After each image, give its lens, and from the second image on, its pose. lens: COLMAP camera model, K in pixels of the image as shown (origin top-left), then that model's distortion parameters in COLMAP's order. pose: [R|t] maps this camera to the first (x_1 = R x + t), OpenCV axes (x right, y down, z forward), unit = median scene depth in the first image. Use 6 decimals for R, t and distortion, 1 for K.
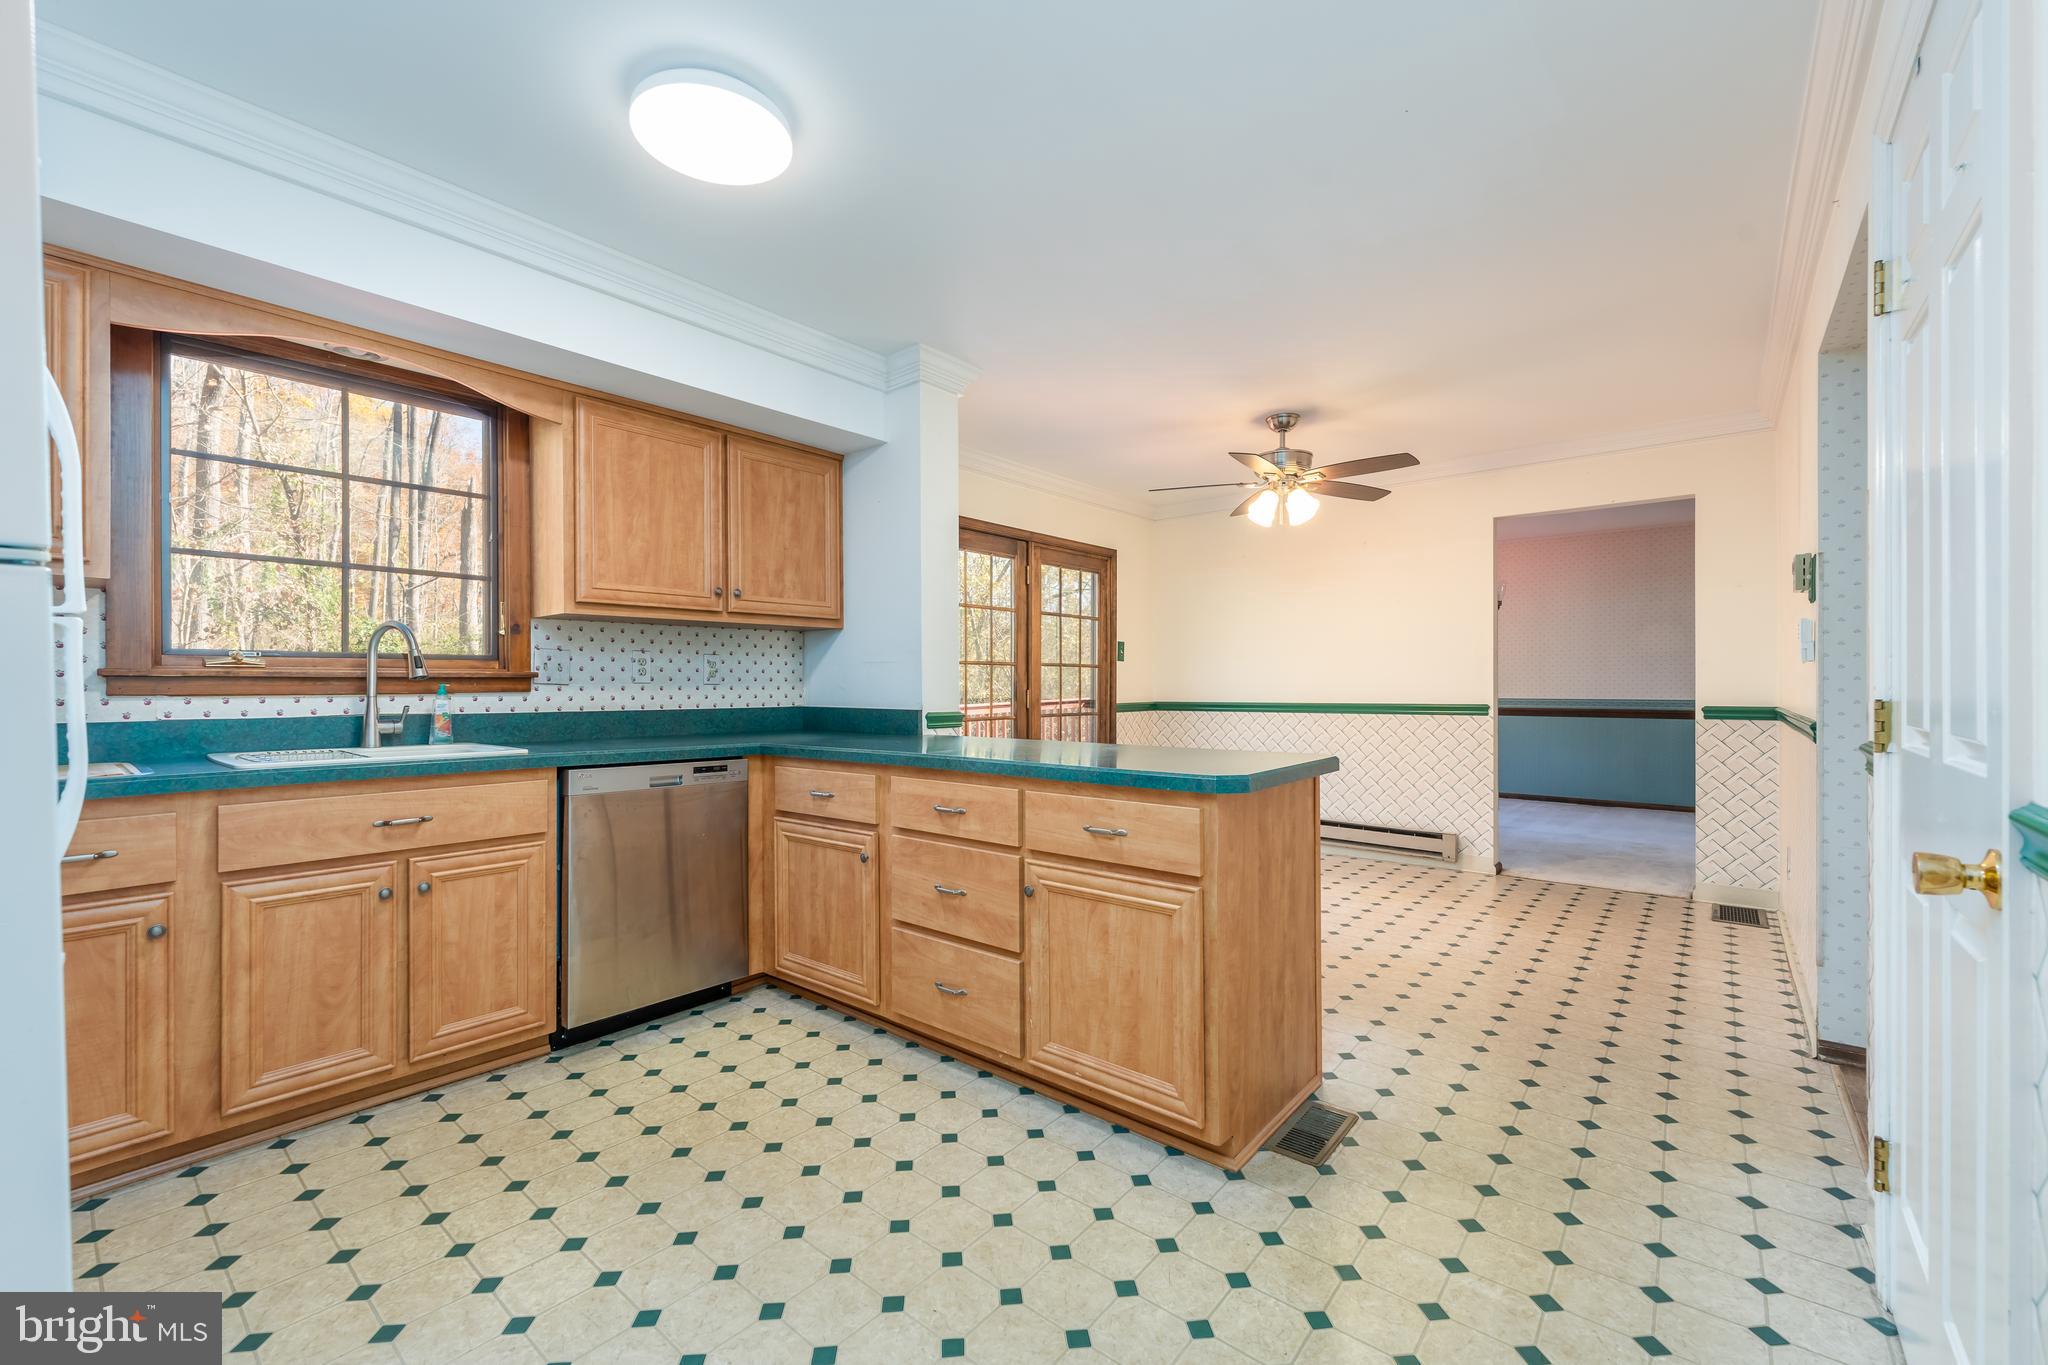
lens RADIAL K [[829.7, 0, 1030.3], [0, 829.7, 683.2], [0, 0, 1]] dist [-0.001310, -0.000125]
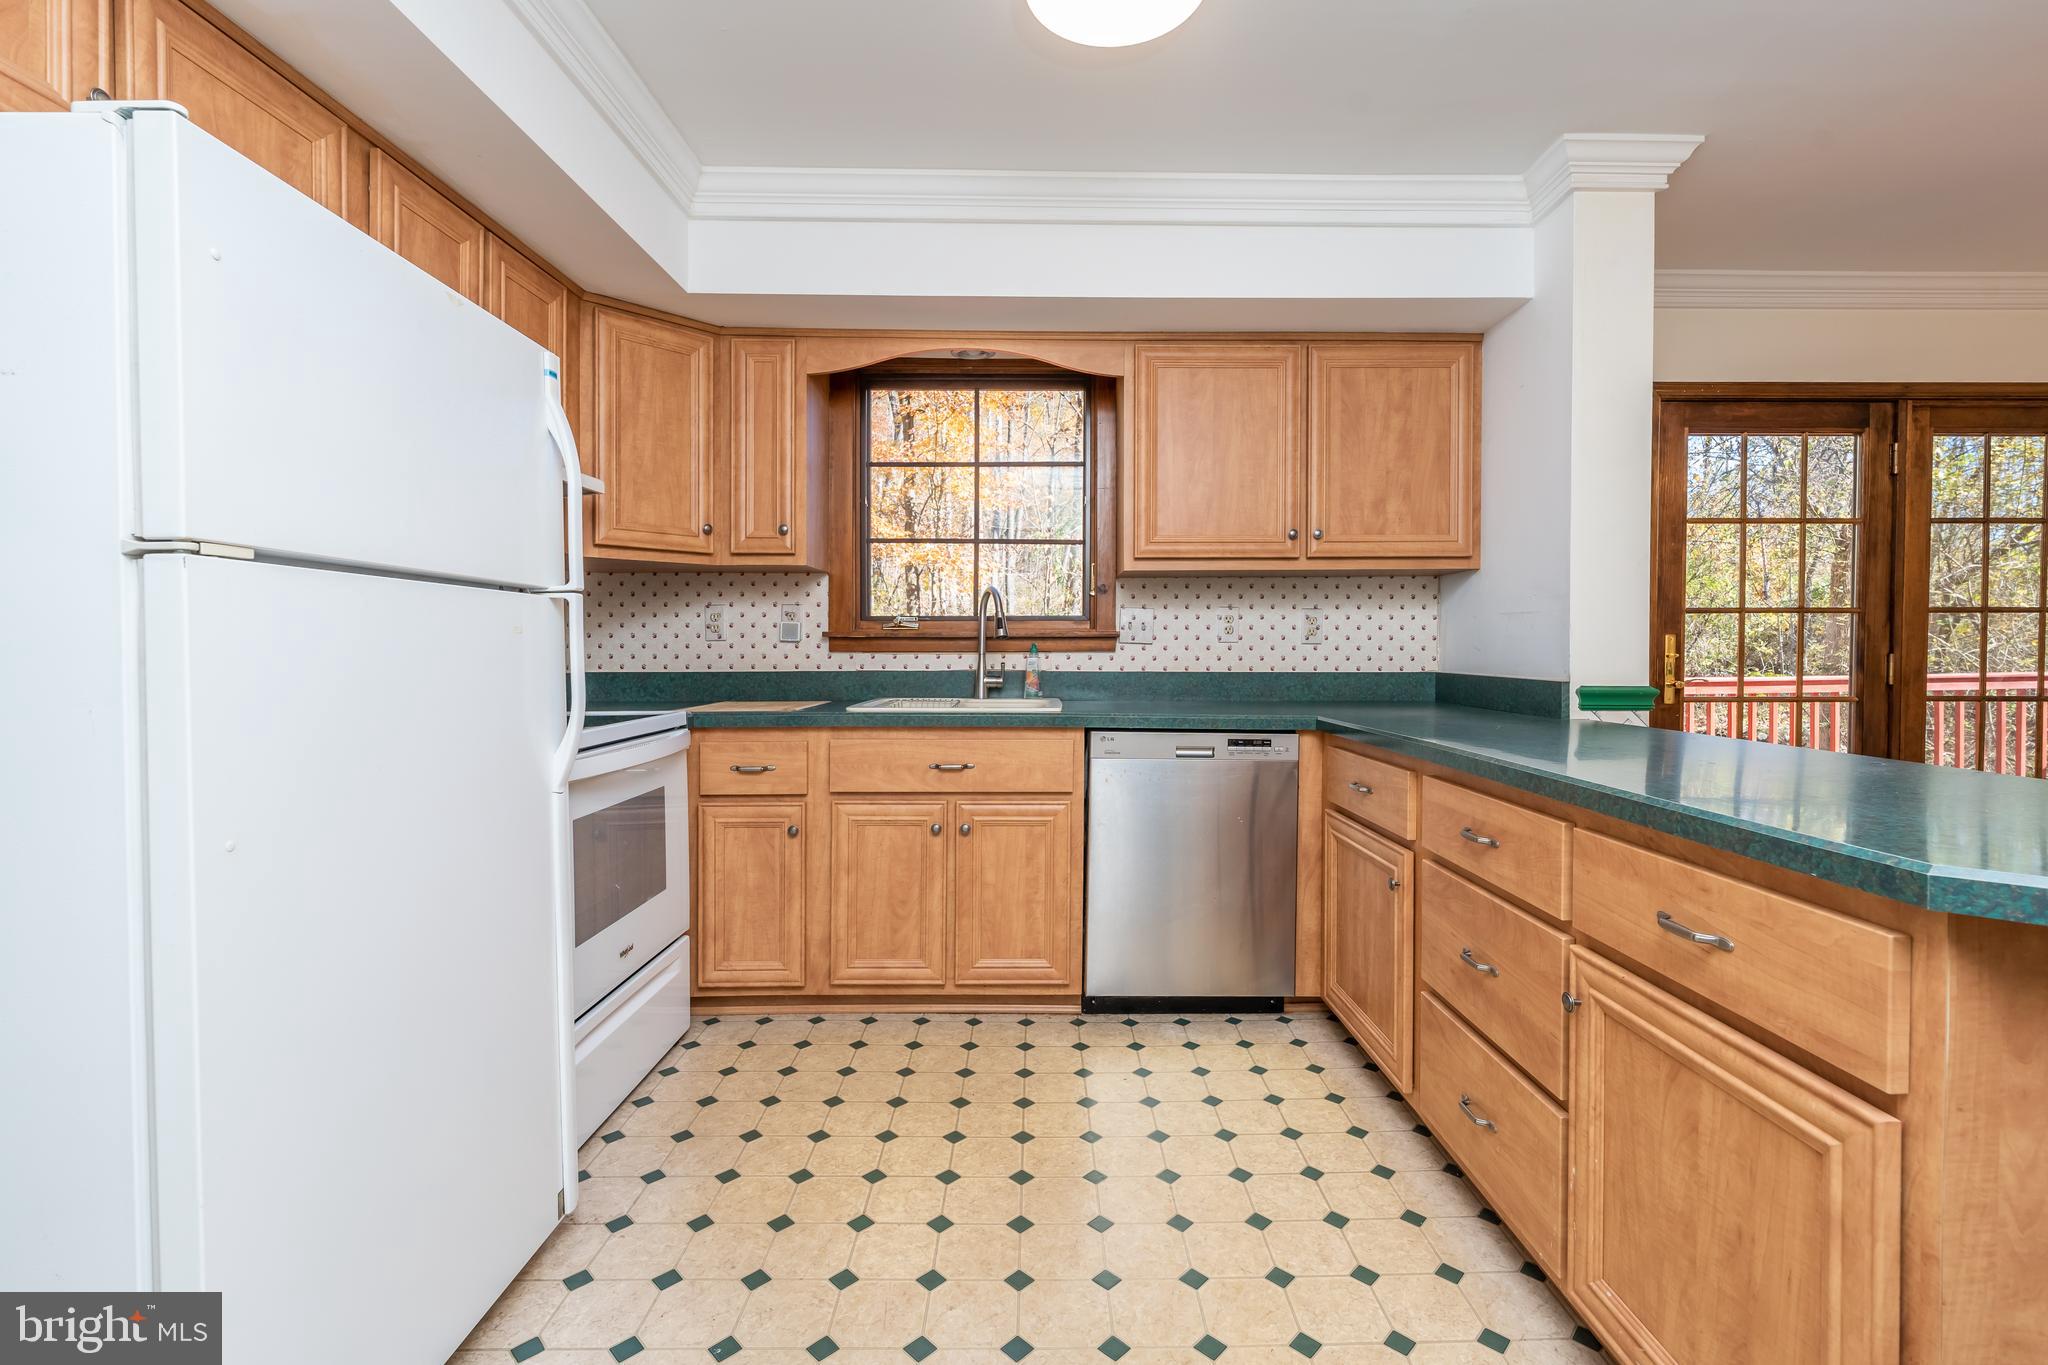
lens RADIAL K [[893.8, 0, 1053.0], [0, 893.8, 659.4], [0, 0, 1]] dist [0.005847, -0.000563]
pose [[0.646535, 0.014601, -0.762745, 0.214032], [-0.000536, 0.999825, 0.018686, 0.000525], [0.762884, -0.011672, 0.646430, 0.290593]]
